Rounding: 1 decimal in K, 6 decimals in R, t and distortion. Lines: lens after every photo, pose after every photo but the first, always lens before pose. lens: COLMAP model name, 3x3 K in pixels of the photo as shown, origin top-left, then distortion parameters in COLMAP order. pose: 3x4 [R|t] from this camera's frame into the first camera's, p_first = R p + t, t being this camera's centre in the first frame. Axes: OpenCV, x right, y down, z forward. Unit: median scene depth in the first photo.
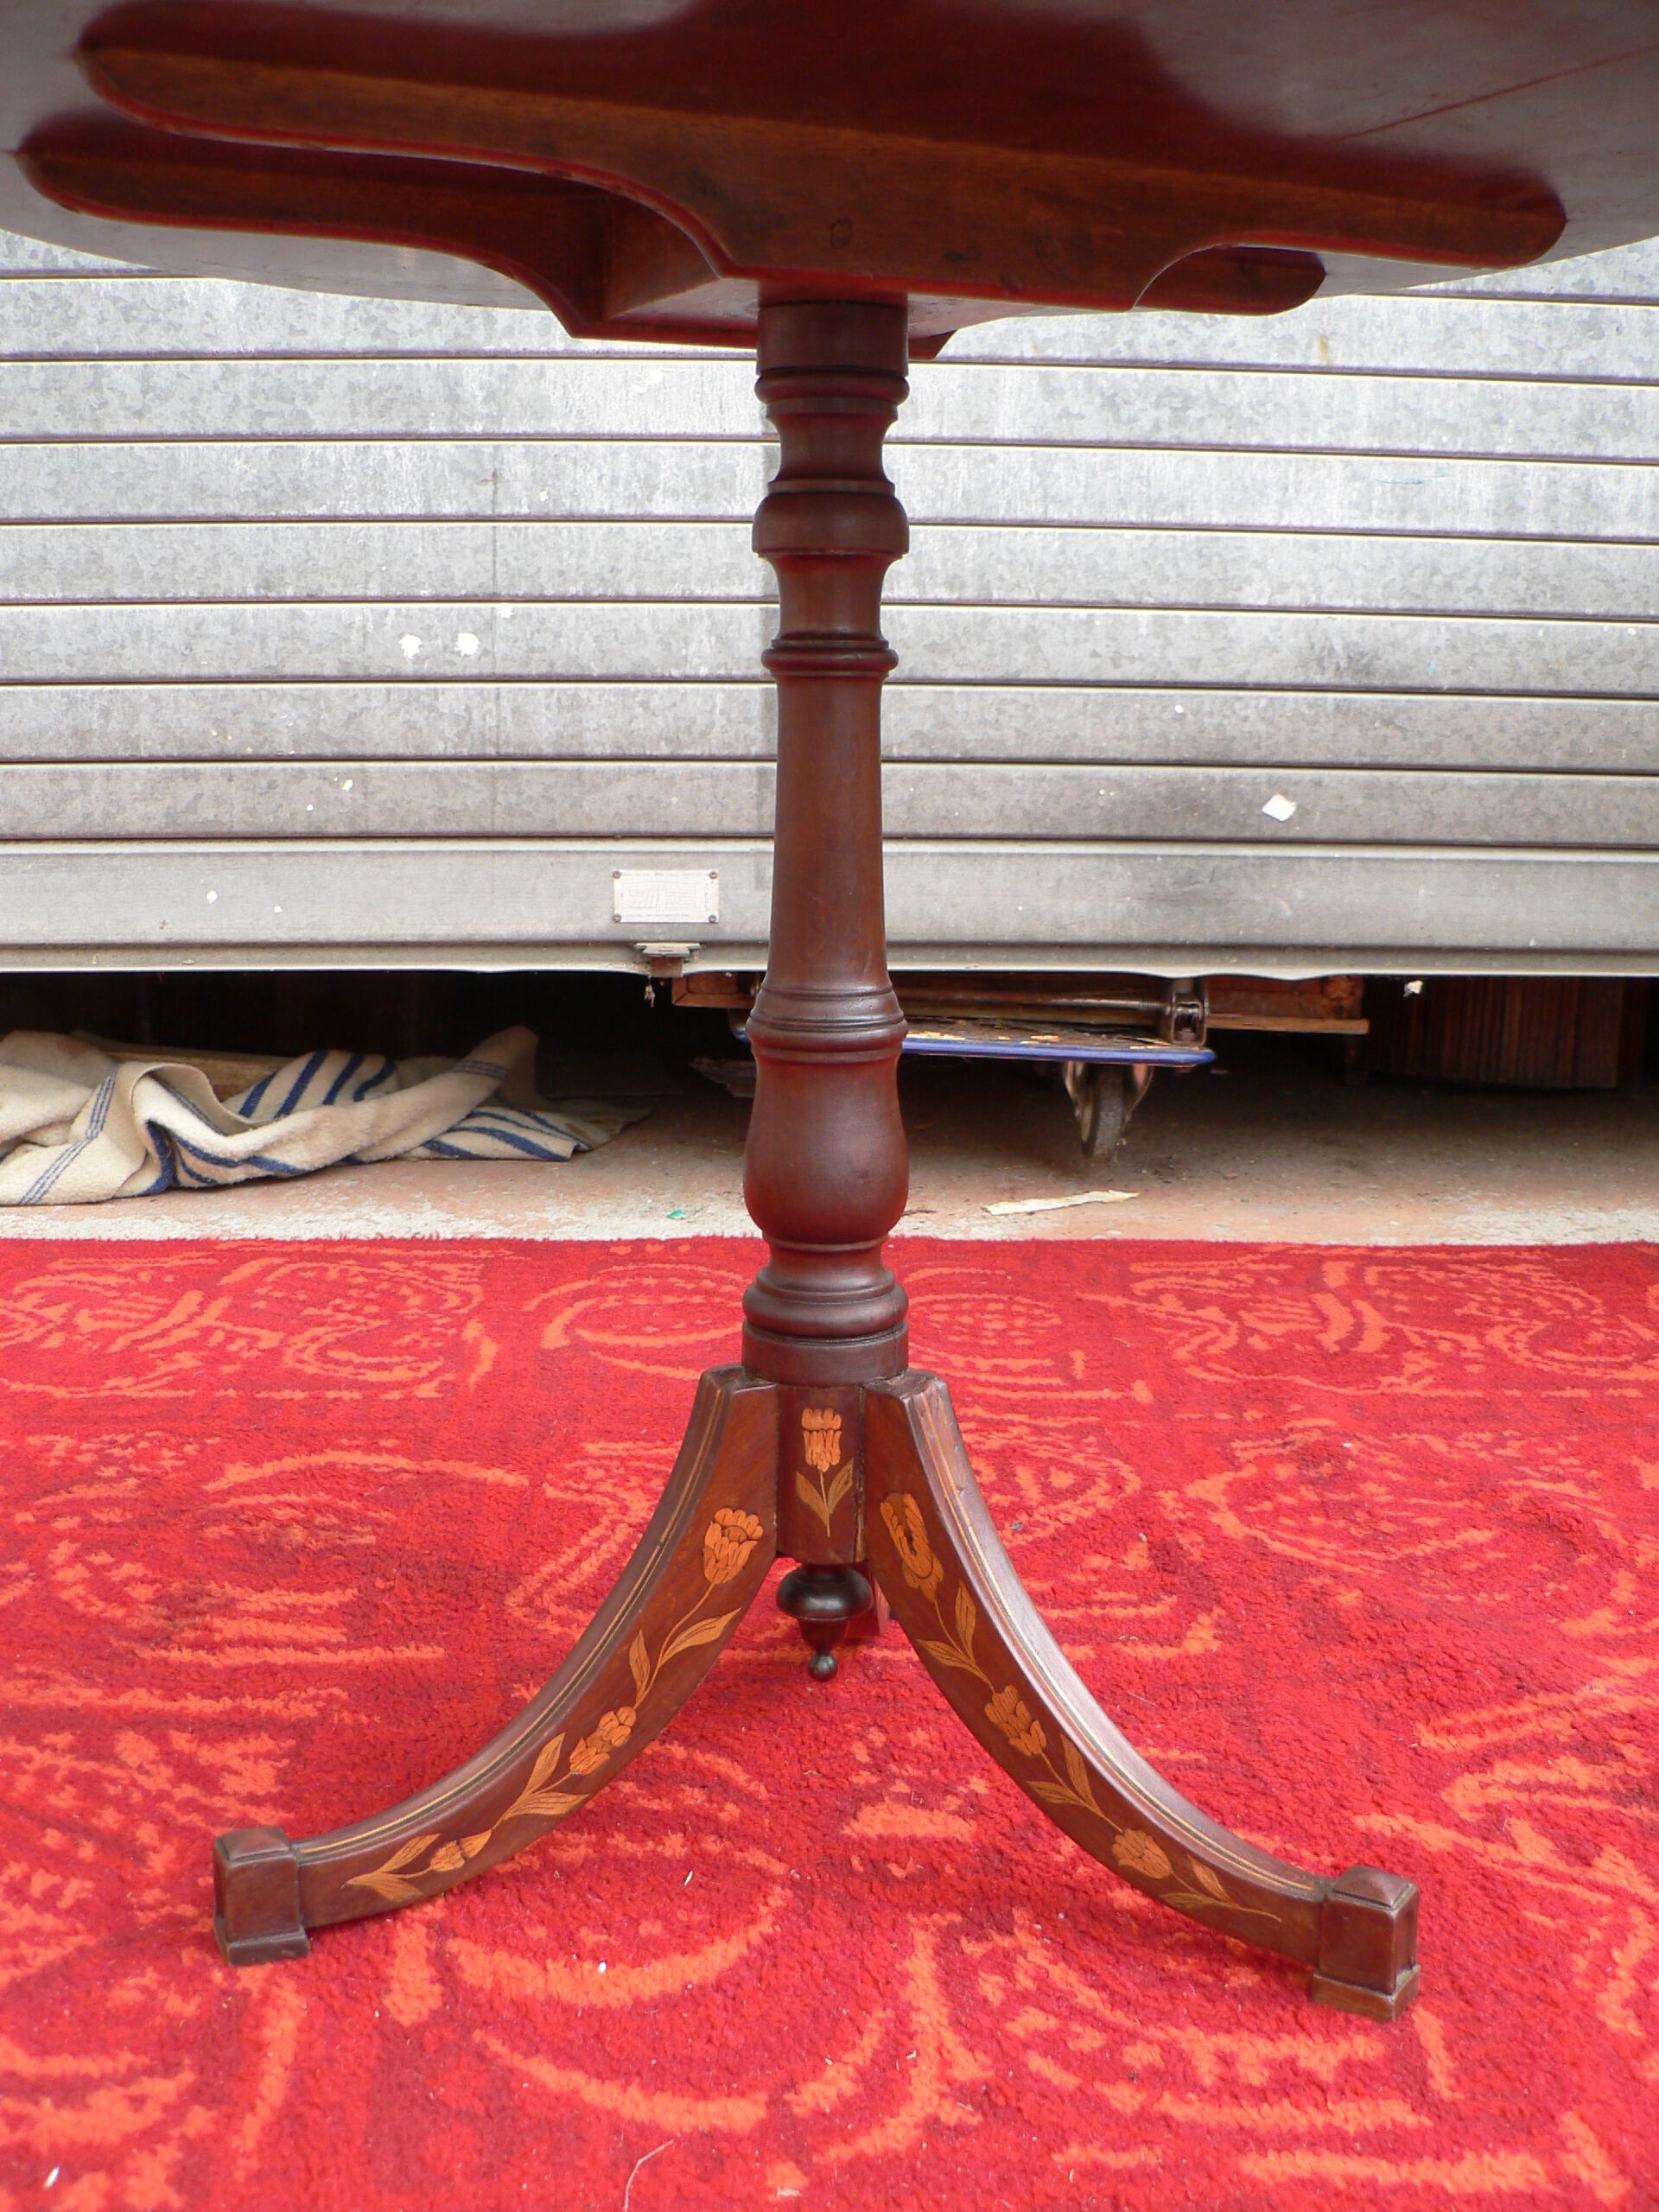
lens RADIAL K [[2338.7, 0, 829.5], [0, 2338.7, 1106.0], [0, 0, 1]] dist [-0.215164, 0.235289]
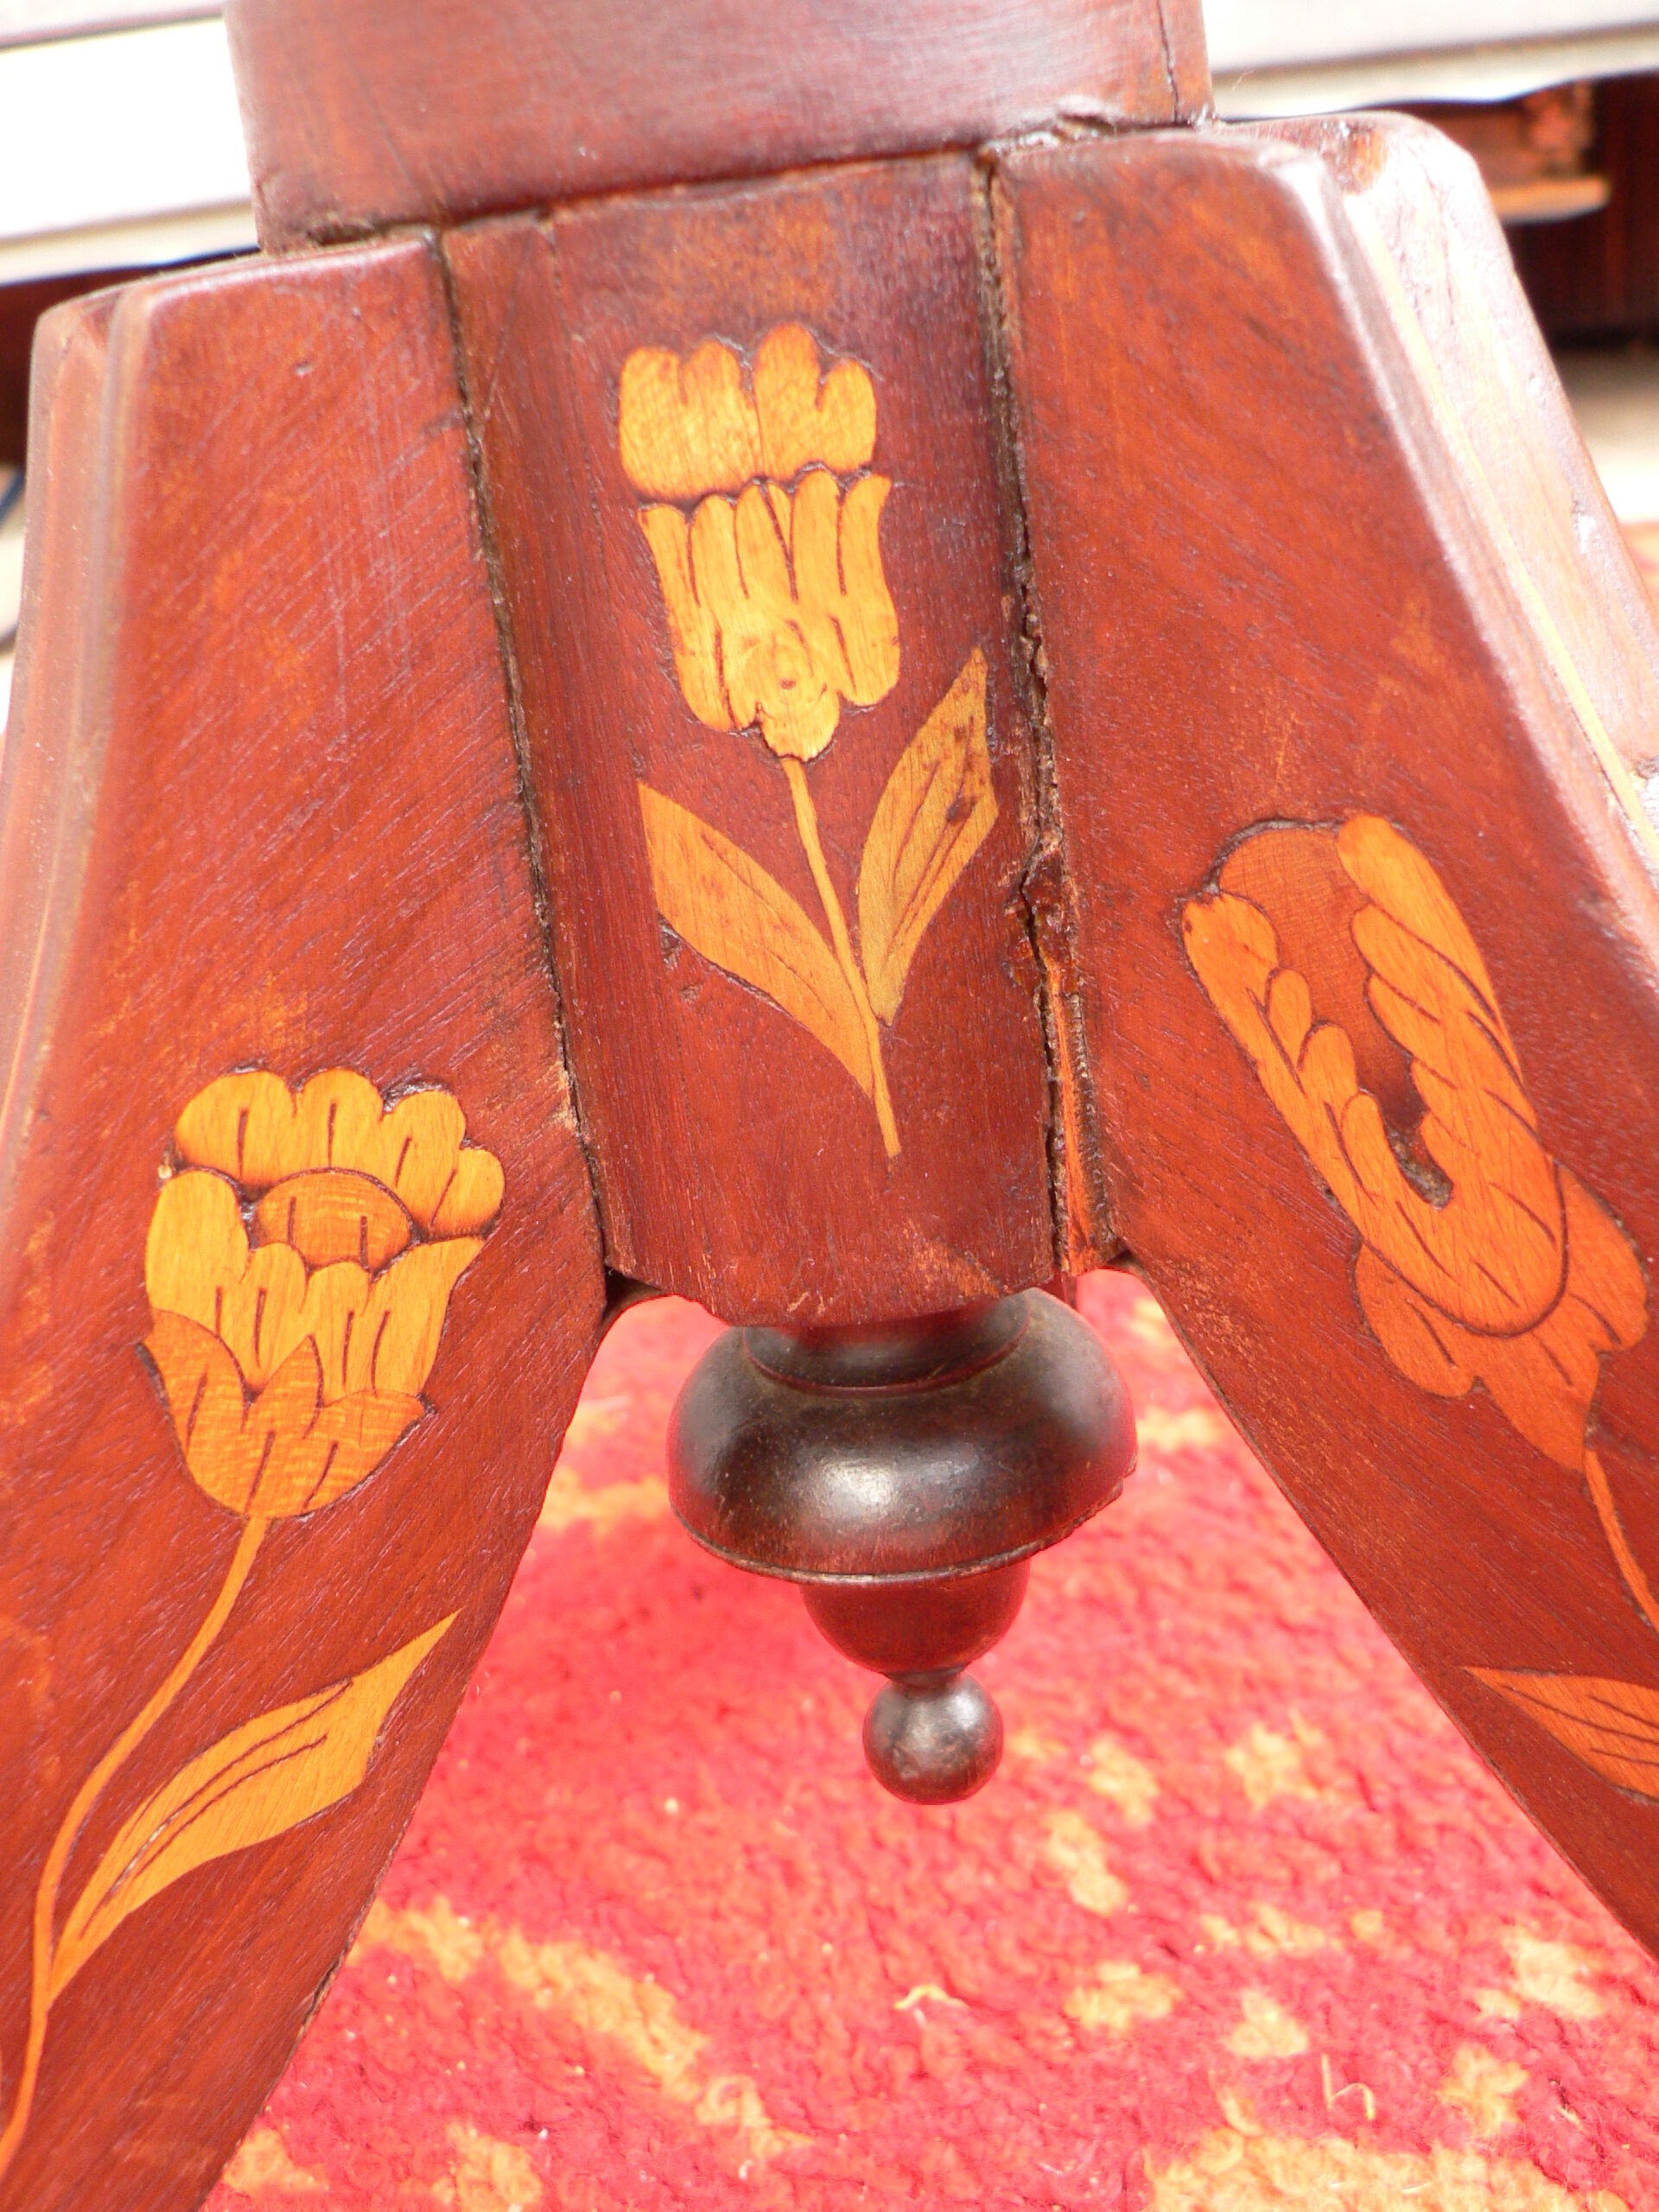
lens RADIAL K [[2338.7, 0, 829.5], [0, 2338.7, 1106.0], [0, 0, 1]] dist [-0.215164, 0.235289]
pose [[0.990907, -0.134281, -0.008483, -0.002707], [0.133507, 0.973441, 0.185982, 0.141679], [-0.016716, -0.185423, 0.982517, 0.788532]]
